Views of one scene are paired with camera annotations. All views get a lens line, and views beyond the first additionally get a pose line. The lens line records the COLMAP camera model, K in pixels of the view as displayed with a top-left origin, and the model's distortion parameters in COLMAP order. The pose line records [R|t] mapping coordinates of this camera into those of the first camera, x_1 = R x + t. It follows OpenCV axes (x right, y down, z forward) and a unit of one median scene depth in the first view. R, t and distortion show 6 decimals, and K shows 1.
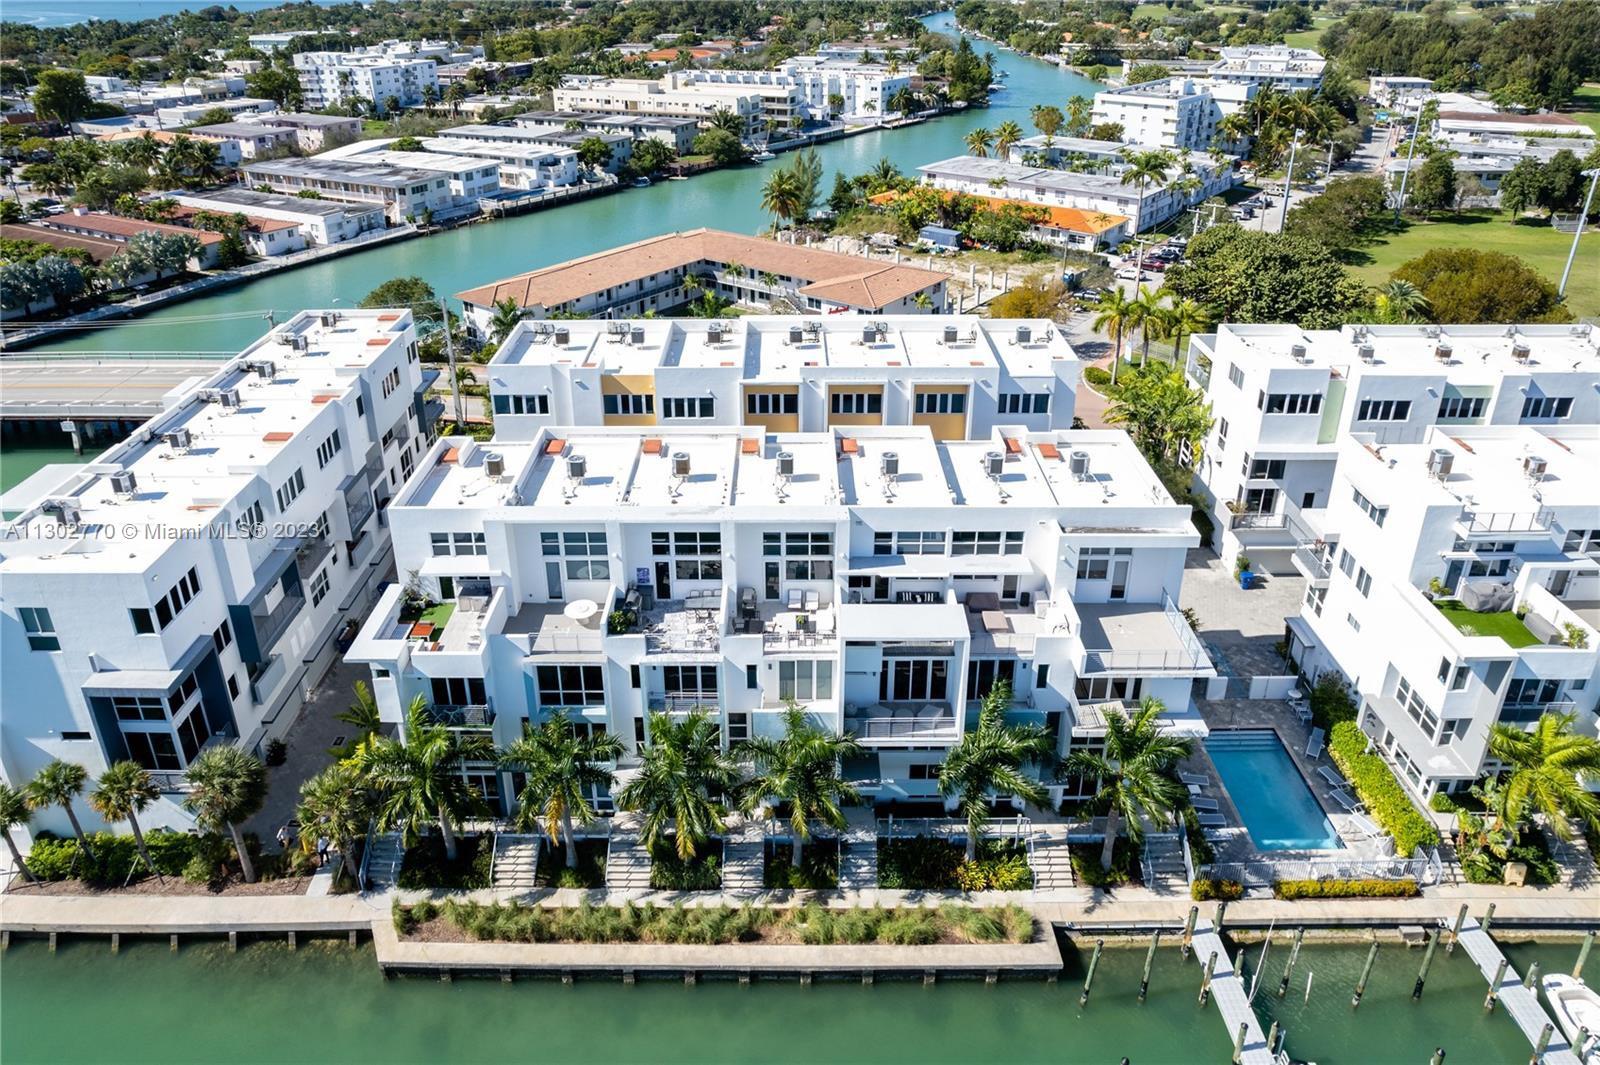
lens RADIAL K [[1039.3, 0, 791.1], [0, 1039.3, 449.9], [0, 0, 1]] dist [-0.064468, 0.070782]
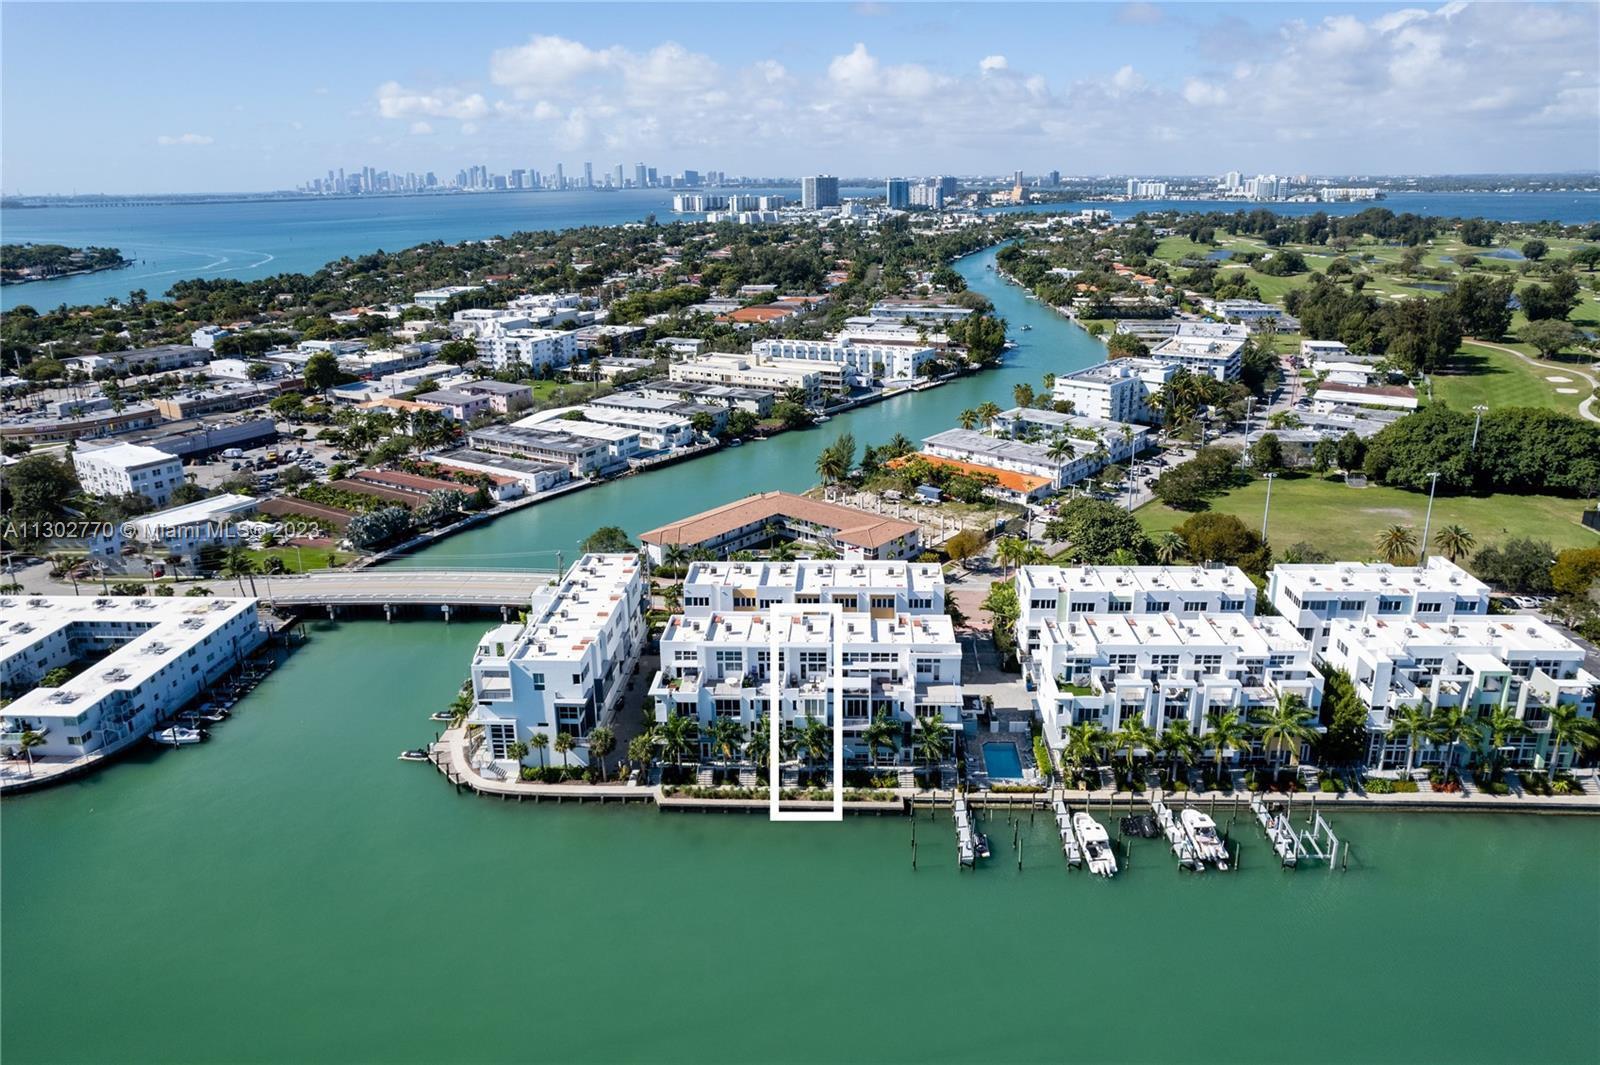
lens RADIAL K [[1039.3, 0, 791.1], [0, 1039.3, 449.9], [0, 0, 1]] dist [-0.064468, 0.070782]
pose [[0.997664, -0.000029, -0.068313, 0.100169], [-0.012409, 0.983285, -0.181650, 0.040059], [0.067176, 0.182074, 0.980988, -1.291998]]
